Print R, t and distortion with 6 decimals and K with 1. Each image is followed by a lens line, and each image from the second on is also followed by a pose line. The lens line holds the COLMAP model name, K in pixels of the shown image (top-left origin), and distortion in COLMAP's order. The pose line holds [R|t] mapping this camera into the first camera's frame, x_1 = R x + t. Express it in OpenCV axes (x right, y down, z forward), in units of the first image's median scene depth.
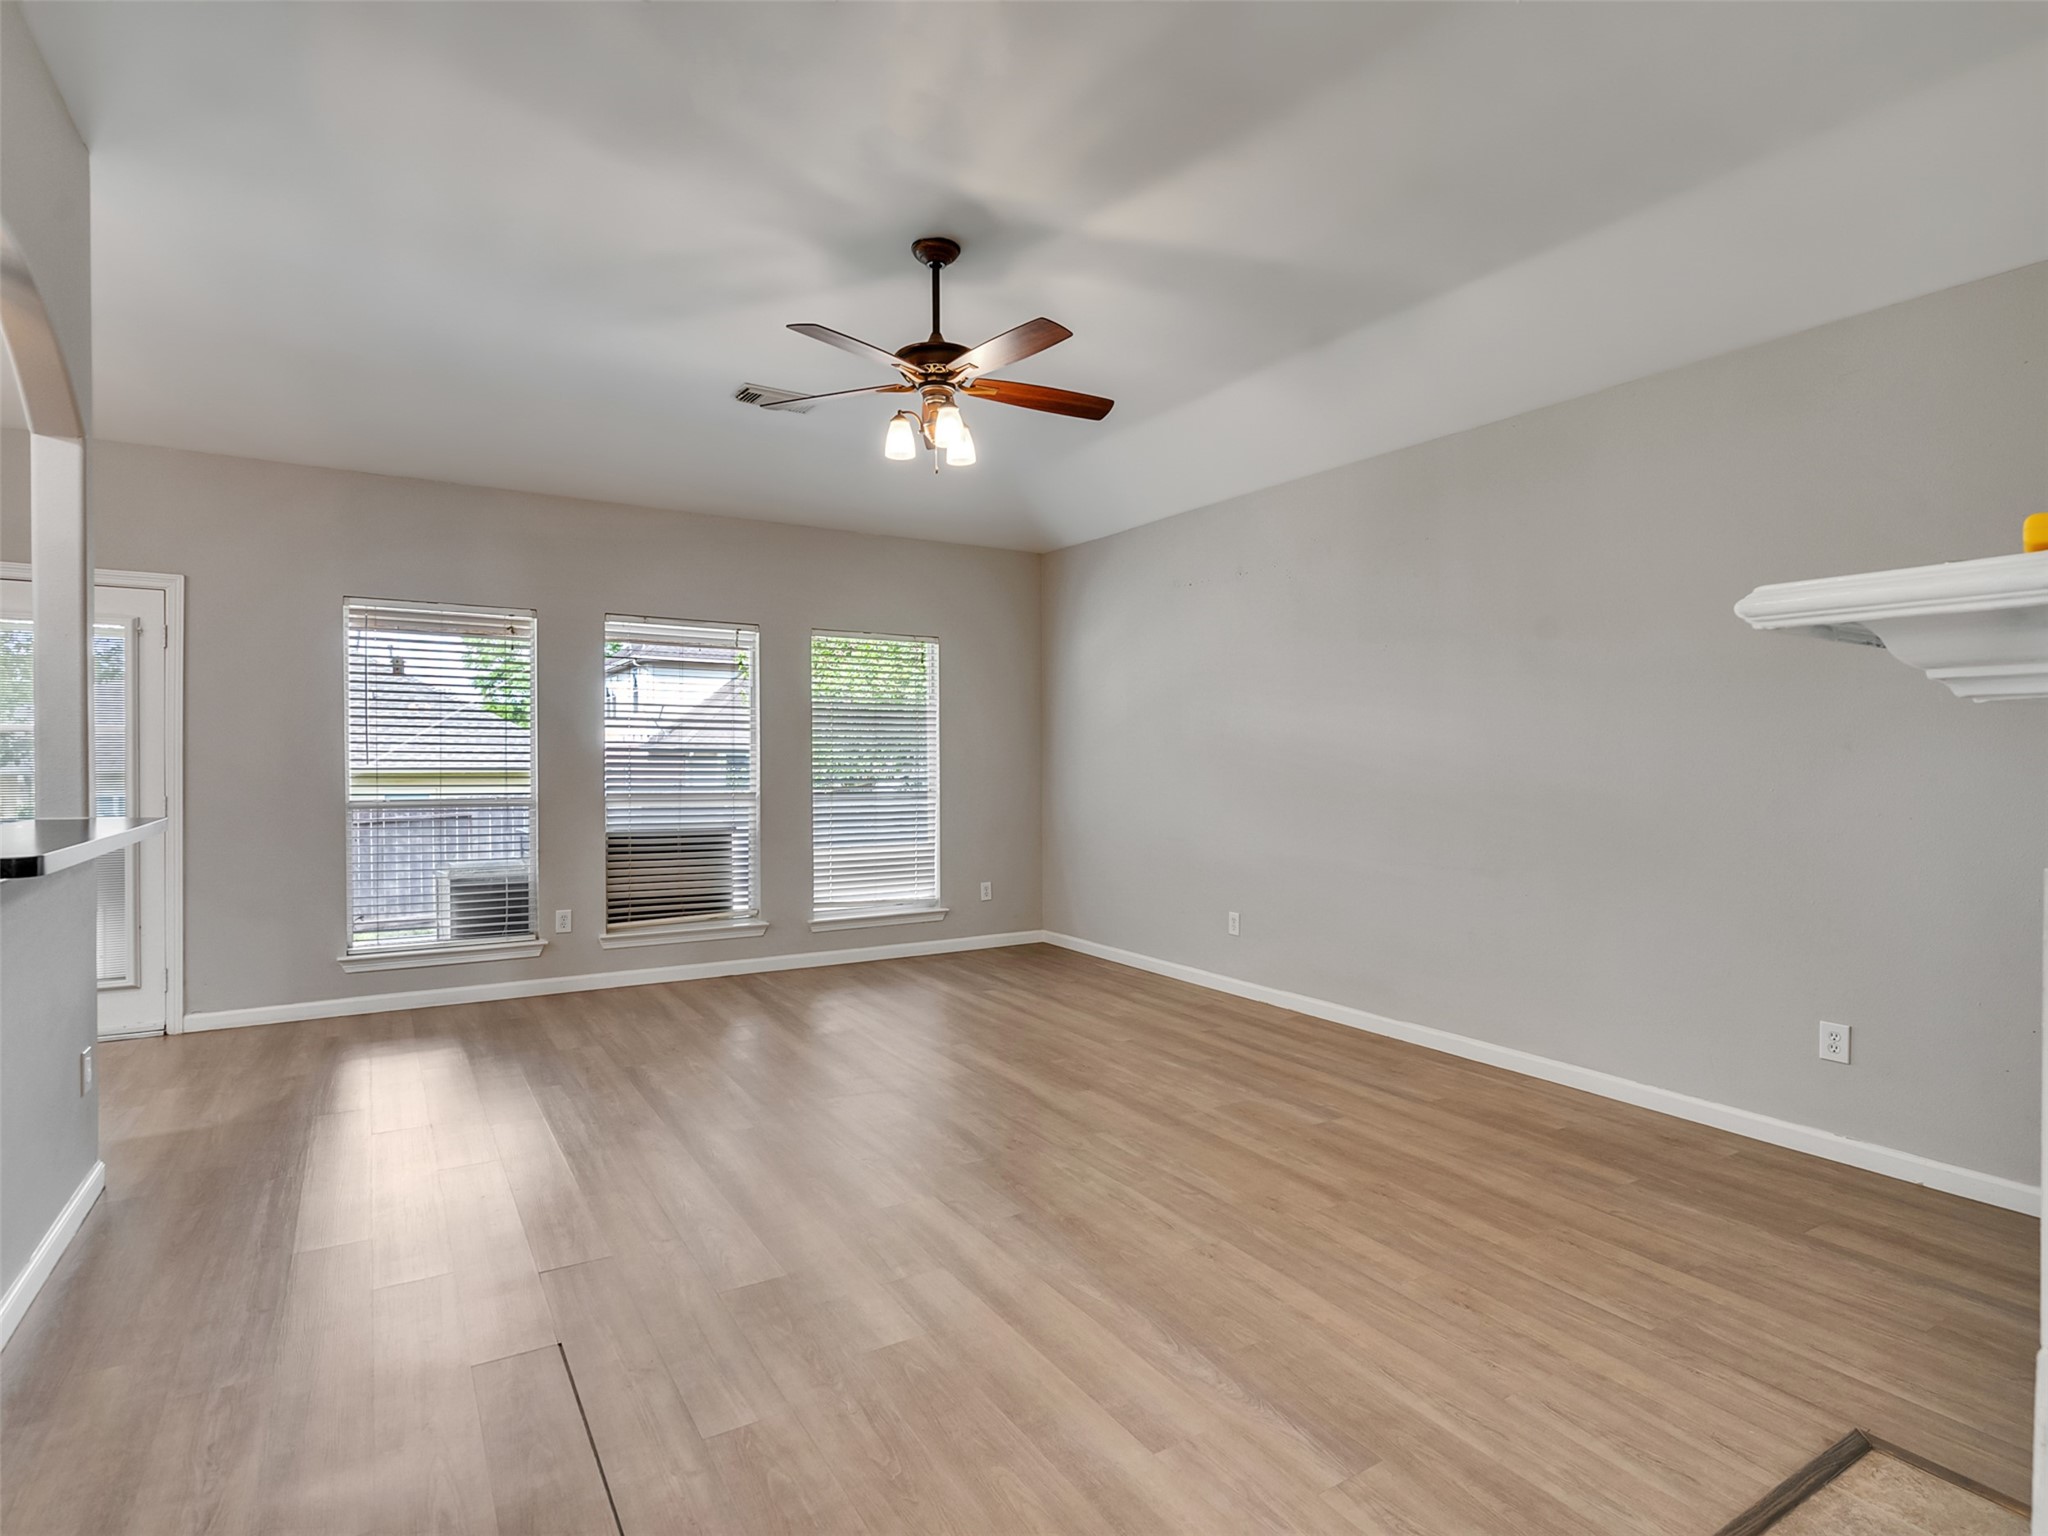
lens RADIAL K [[1047.9, 0, 1003.5], [0, 1047.9, 768.7], [0, 0, 1]] dist [-0.008715, 0.005722]
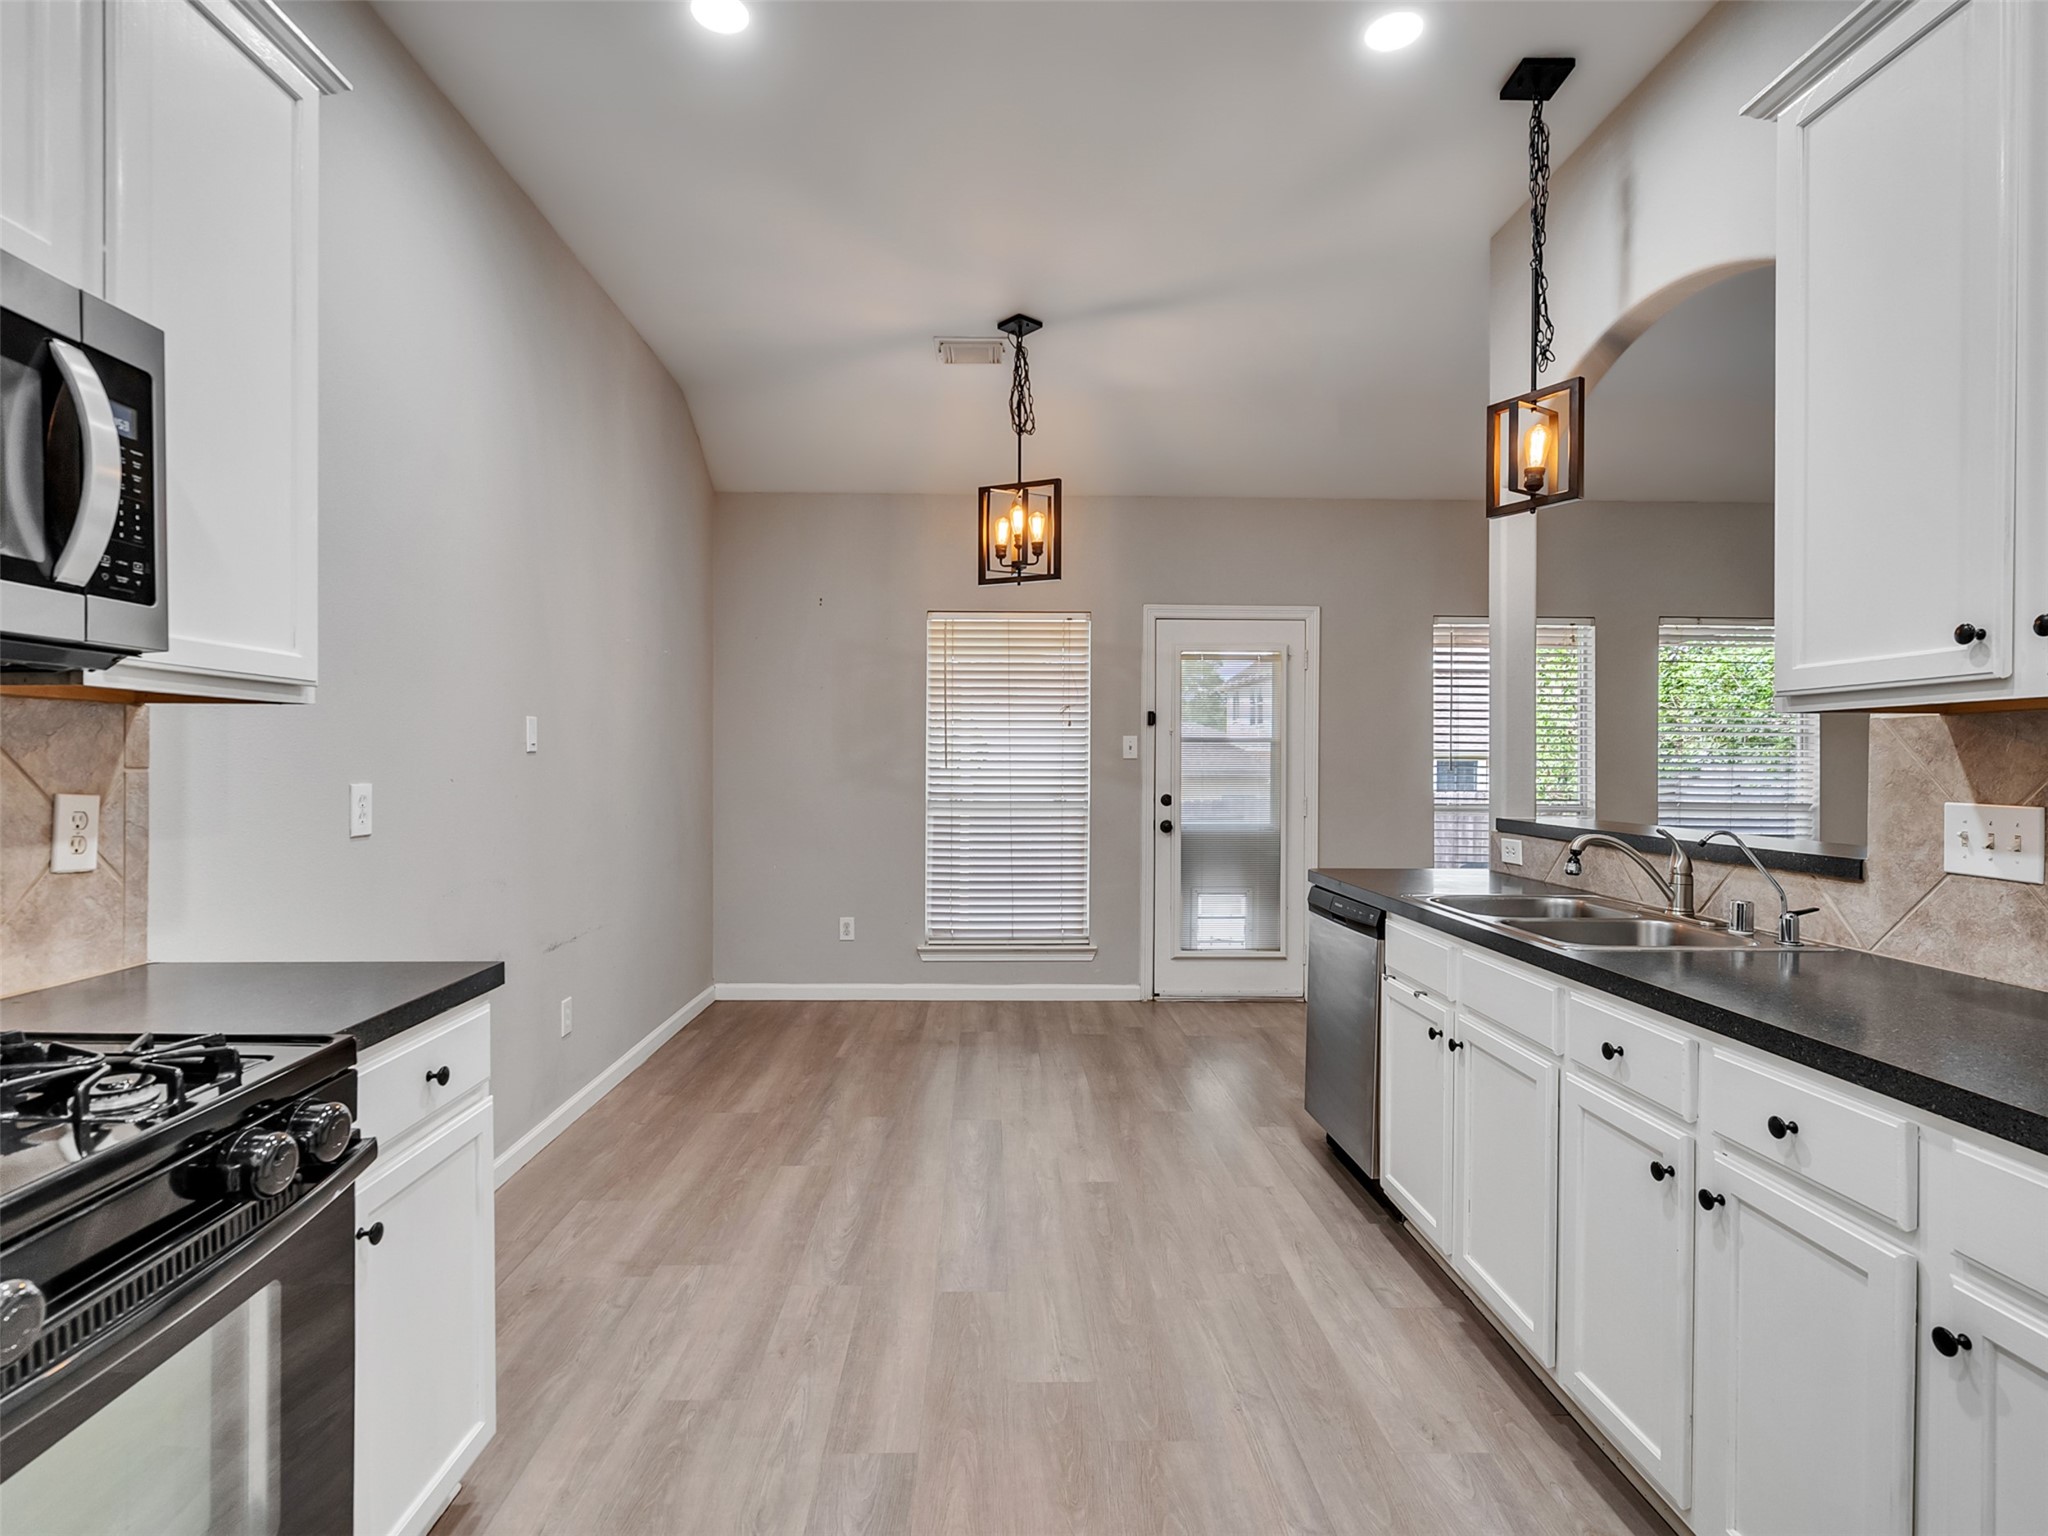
lens RADIAL K [[1047.9, 0, 1001.7], [0, 1047.9, 768.4], [0, 0, 1]] dist [-0.008715, 0.005722]
pose [[0.862549, 0.004827, -0.505951, -0.504180], [-0.007023, 0.999972, -0.002432, -0.000760], [0.505925, 0.005651, 0.862559, -0.180553]]
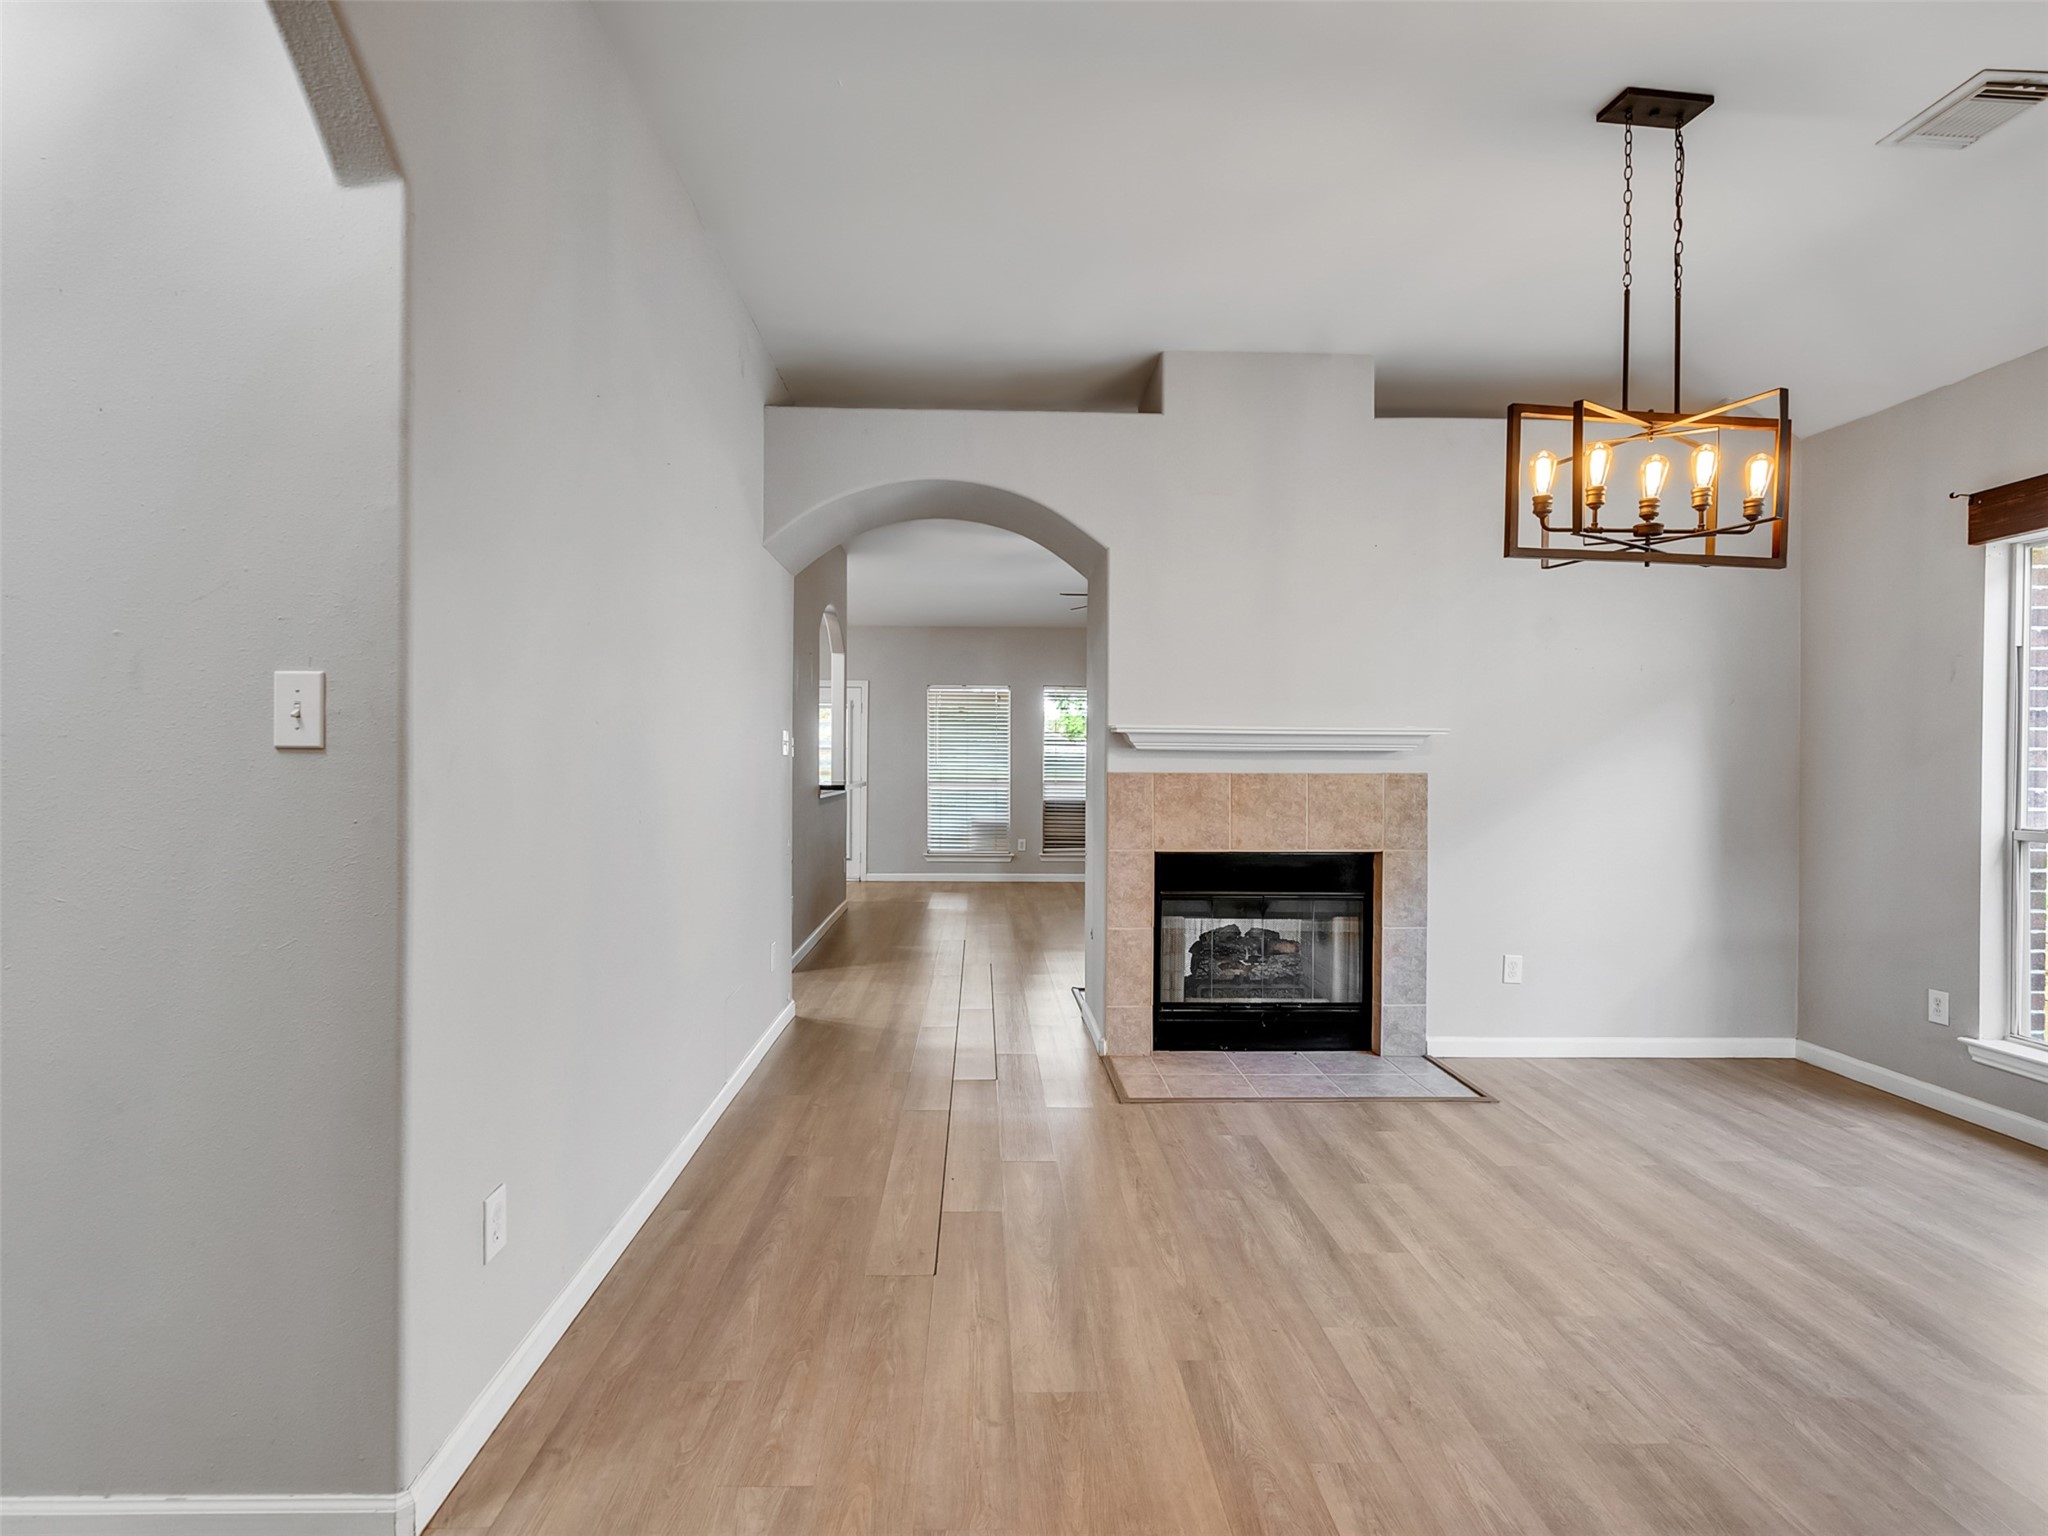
lens RADIAL K [[1047.9, 0, 998.1], [0, 1047.9, 771.5], [0, 0, 1]] dist [-0.008715, 0.005722]
pose [[0.864840, 0.006271, -0.502008, 0.622360], [-0.007252, 0.999974, -0.000002, 0.009640], [0.501995, 0.003642, 0.864863, -0.851926]]
